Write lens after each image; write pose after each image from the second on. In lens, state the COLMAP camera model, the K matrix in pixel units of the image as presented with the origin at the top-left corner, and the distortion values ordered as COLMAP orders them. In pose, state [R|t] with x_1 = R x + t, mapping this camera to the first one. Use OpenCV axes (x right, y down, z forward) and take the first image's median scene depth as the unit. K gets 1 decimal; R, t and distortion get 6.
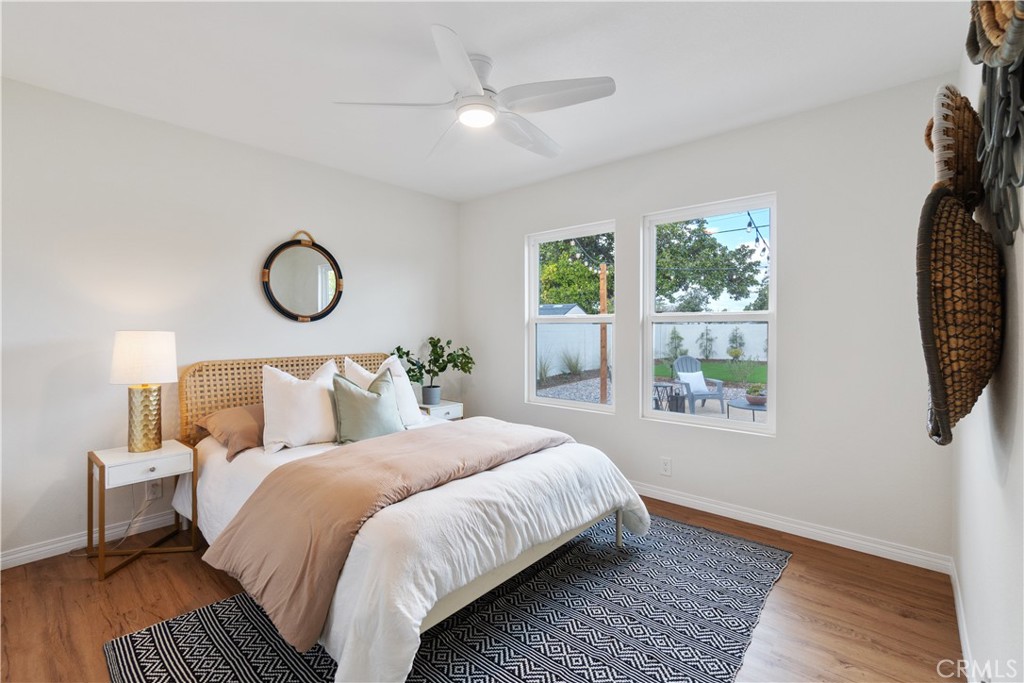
lens RADIAL K [[458.3, 0, 504.8], [0, 458.3, 322.2], [0, 0, 1]] dist [-0.002921, -0.001273]
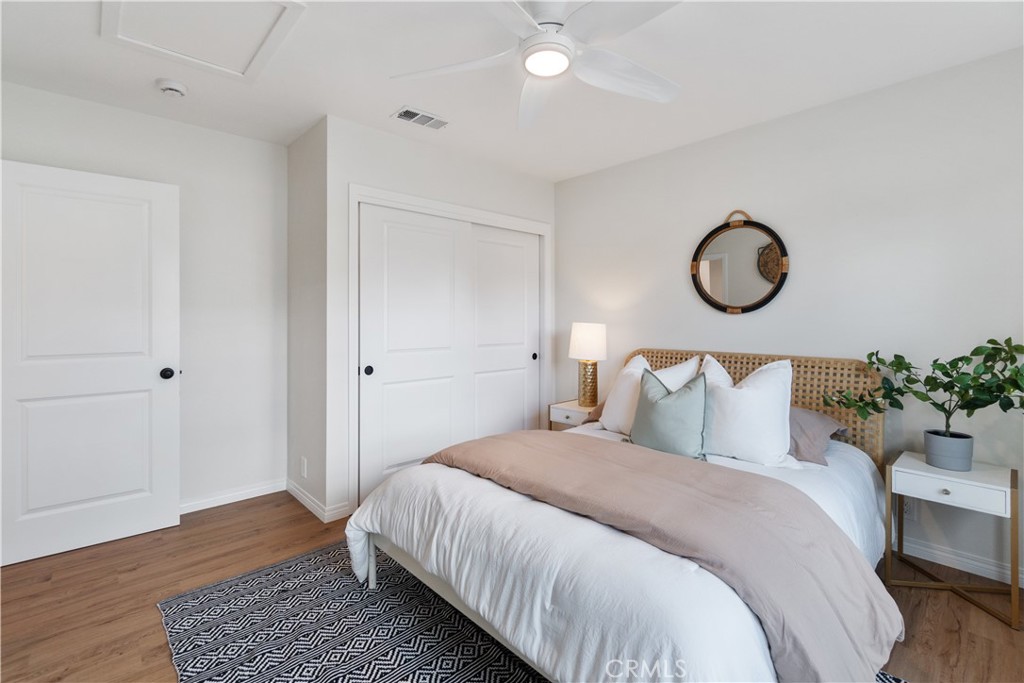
lens RADIAL K [[448.2, 0, 511.6], [0, 448.2, 329.3], [0, 0, 1]] dist [-0.002987, -0.000351]
pose [[-0.086731, 0.016124, -0.996101, 0.477019], [0.005696, 0.999861, 0.015689, 0.013758], [0.996215, -0.004313, -0.086811, 0.675240]]
